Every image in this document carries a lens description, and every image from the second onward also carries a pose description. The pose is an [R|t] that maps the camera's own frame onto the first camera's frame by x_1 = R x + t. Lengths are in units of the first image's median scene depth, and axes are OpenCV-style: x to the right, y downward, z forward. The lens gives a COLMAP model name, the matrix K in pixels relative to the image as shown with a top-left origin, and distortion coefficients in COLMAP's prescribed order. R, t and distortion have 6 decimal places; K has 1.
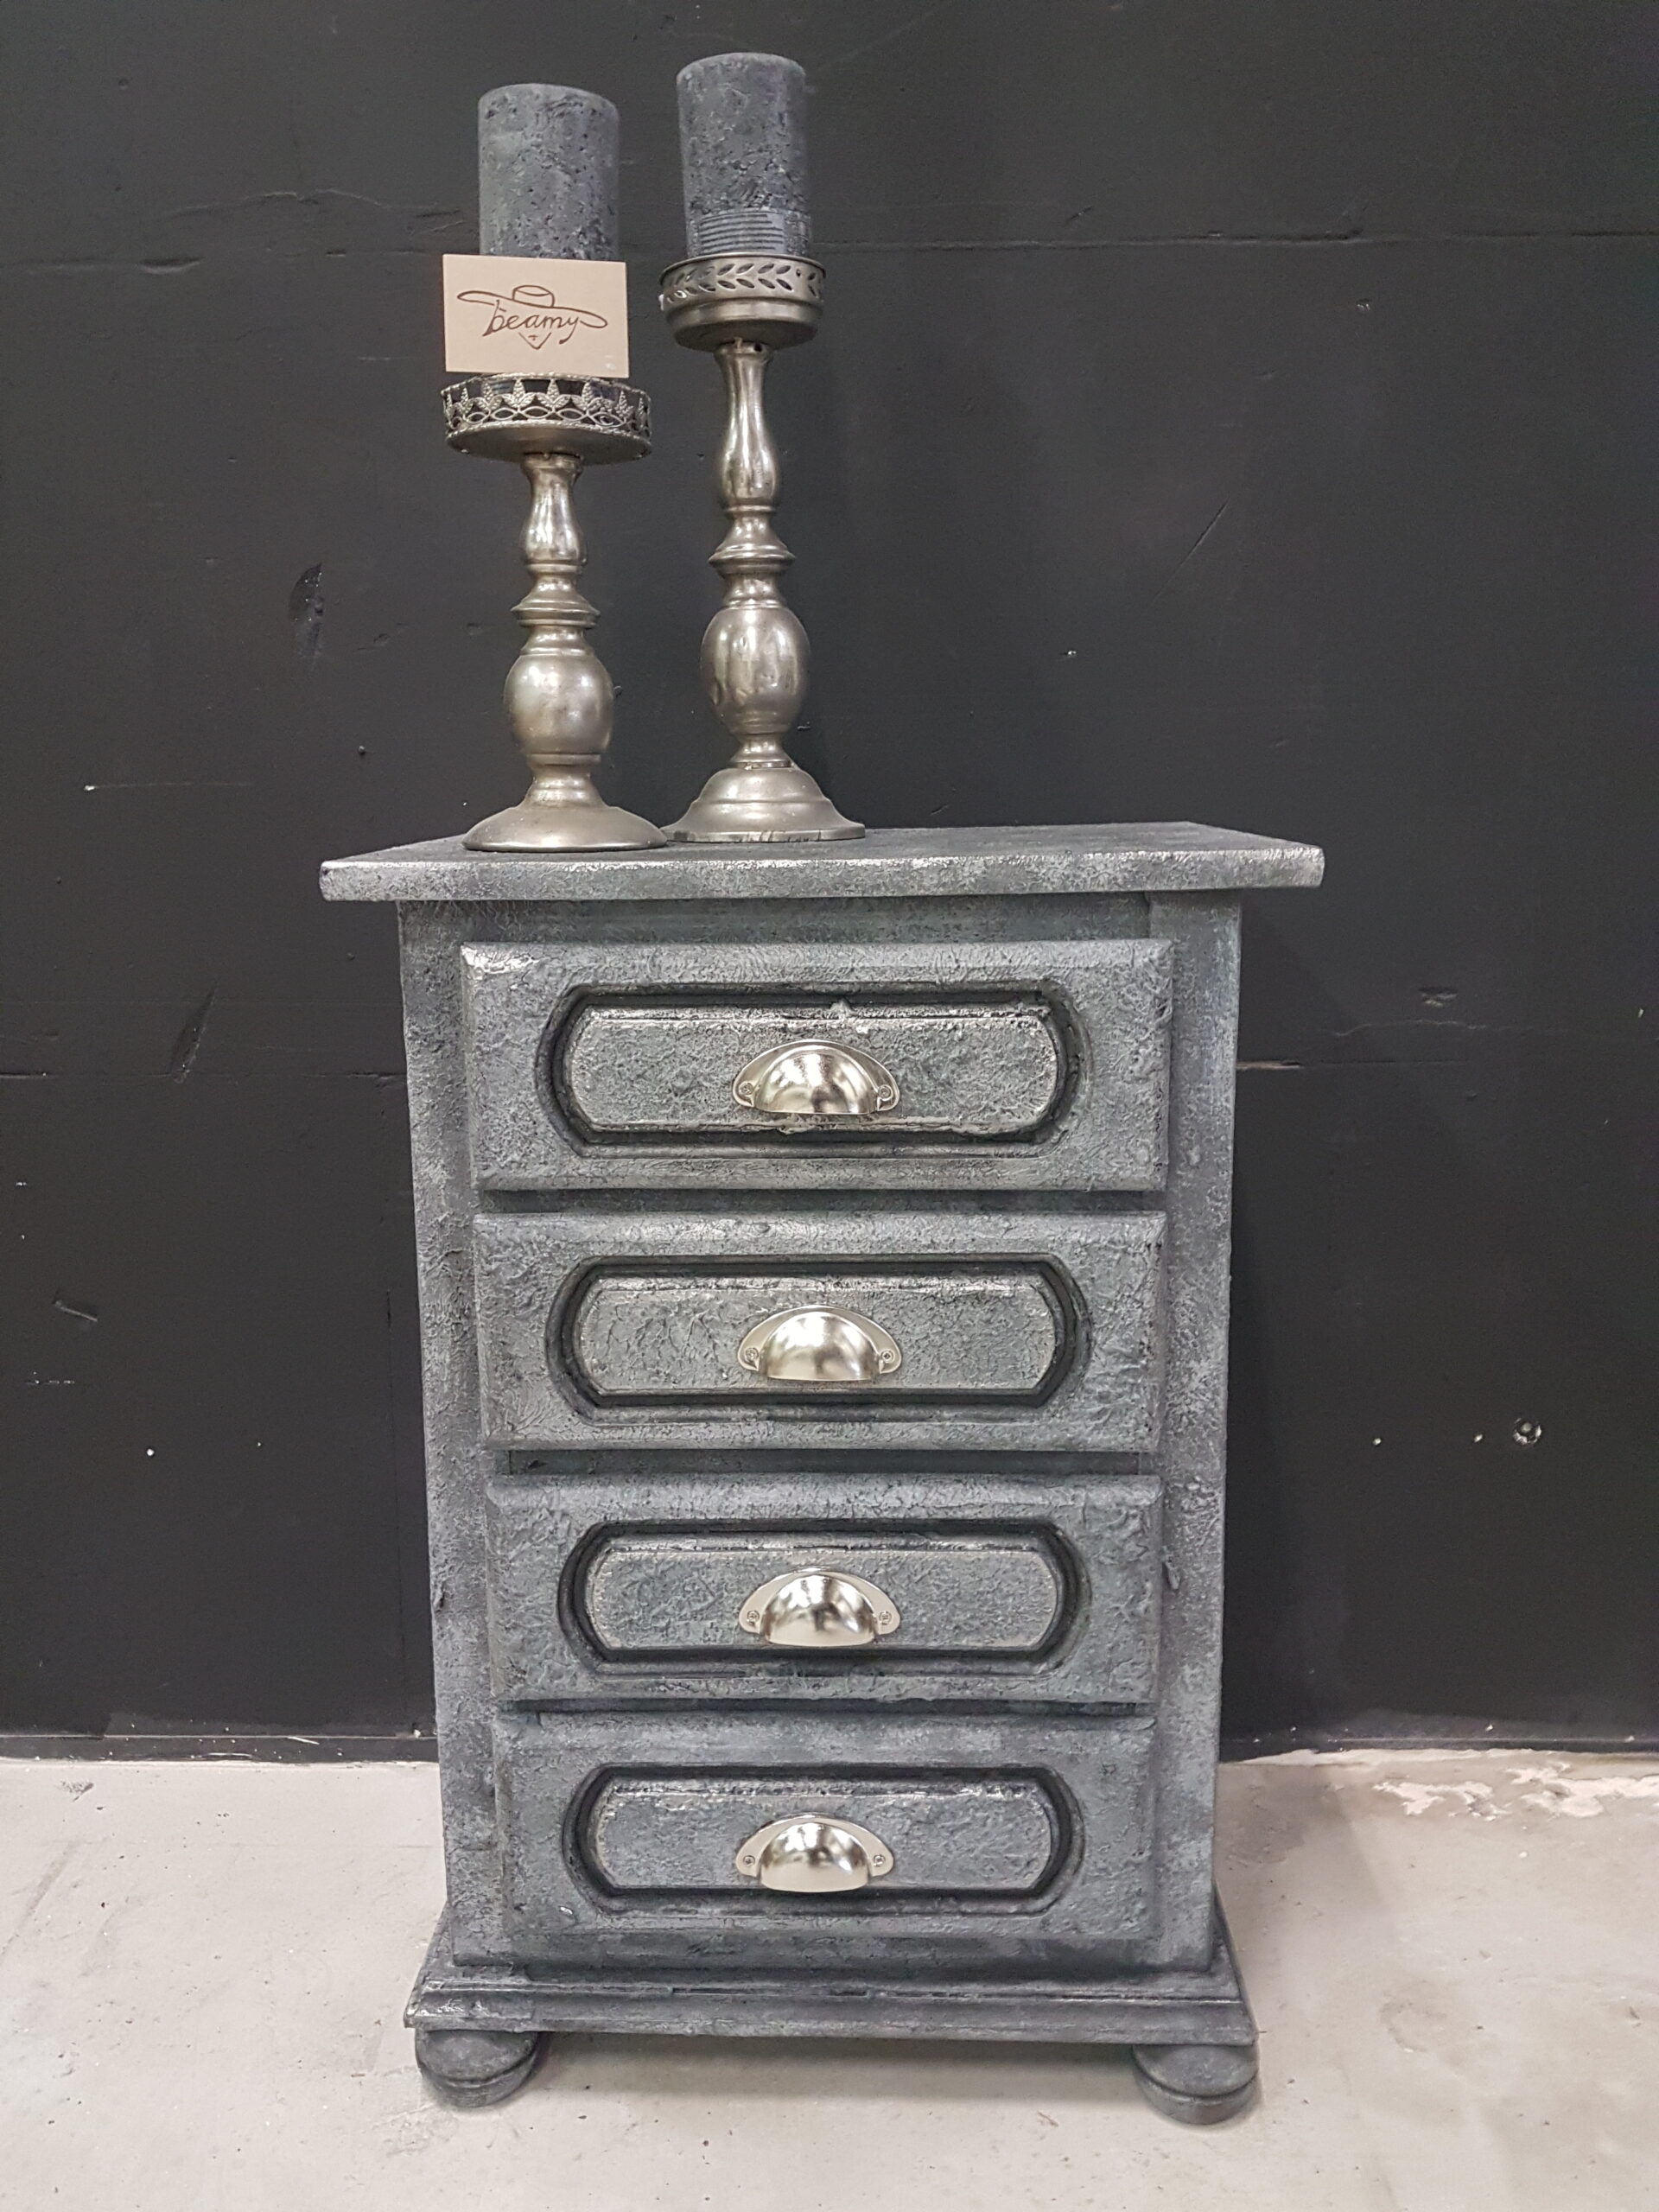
lens RADIAL K [[1850.9, 0, 831.1], [0, 1850.9, 1106.1], [0, 0, 1]] dist [0.035042, -0.124736]
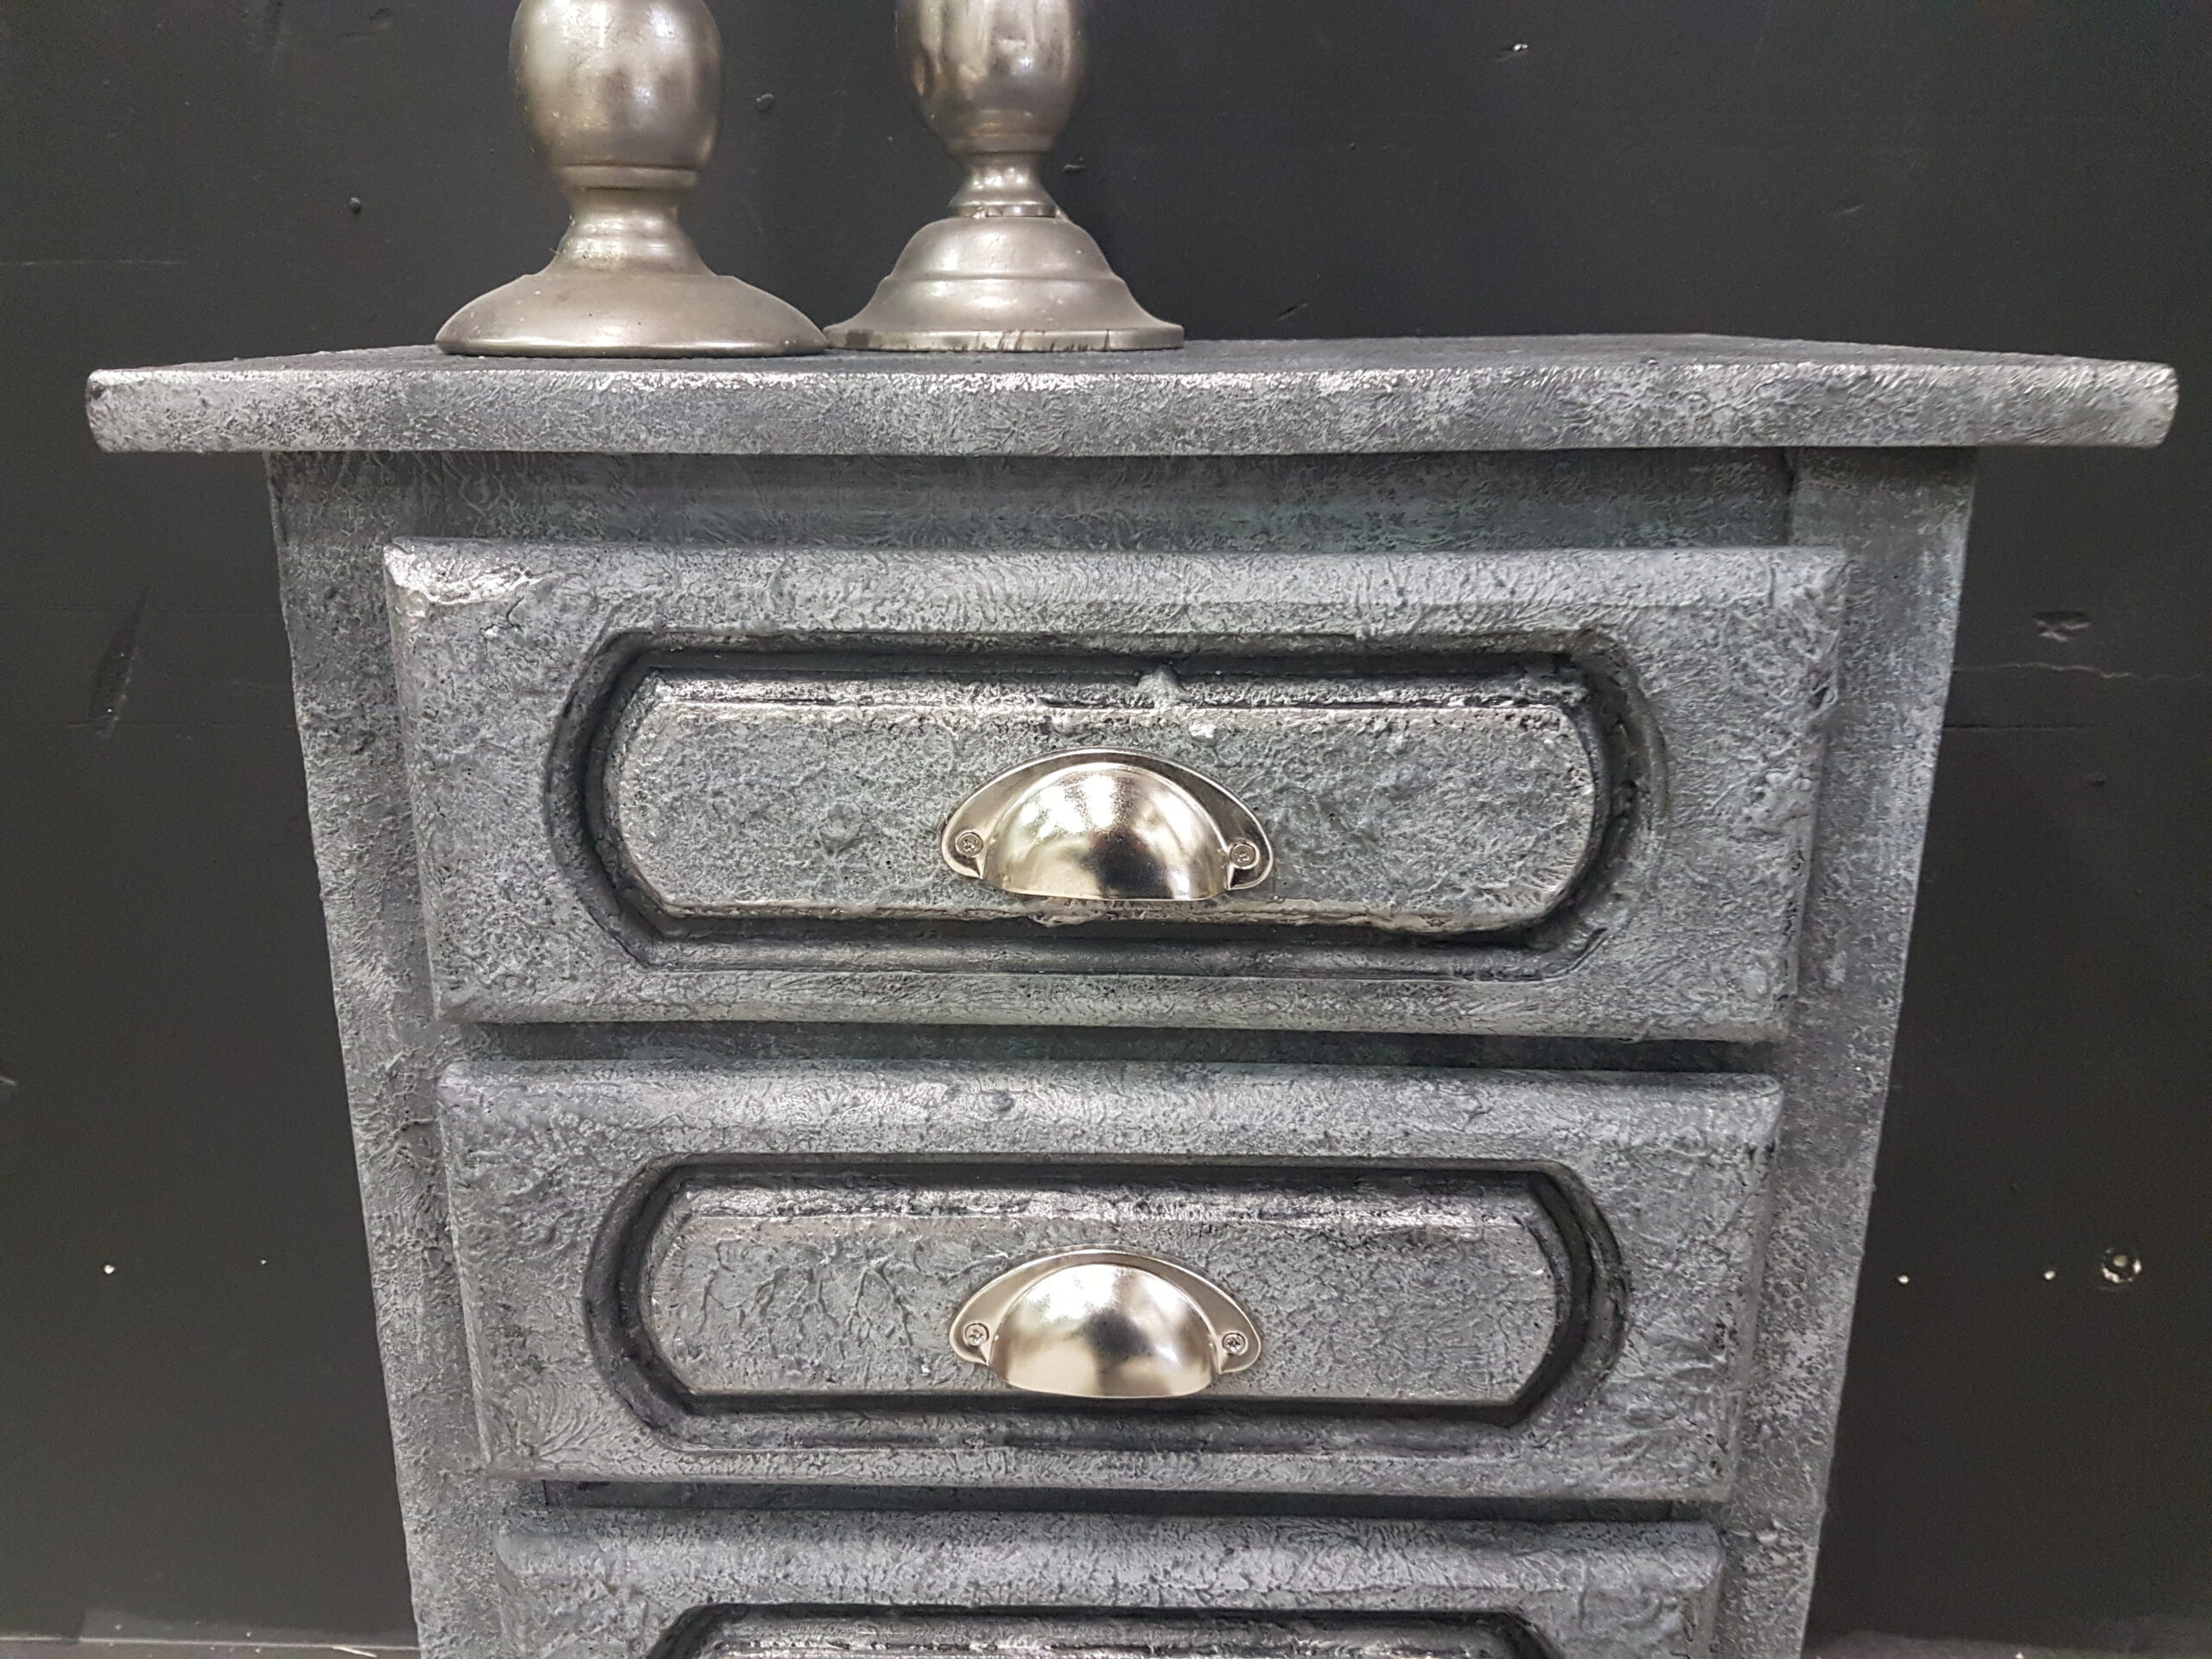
lens RADIAL K [[1850.9, 0, 1076.0], [0, 1850.9, 865.8], [0, 0, 1]] dist [0.035042, -0.124736]
pose [[0.999941, 0.010575, 0.002309, -0.017295], [-0.010759, 0.994377, 0.105346, -0.054850], [-0.001182, -0.105365, 0.994433, 0.491311]]
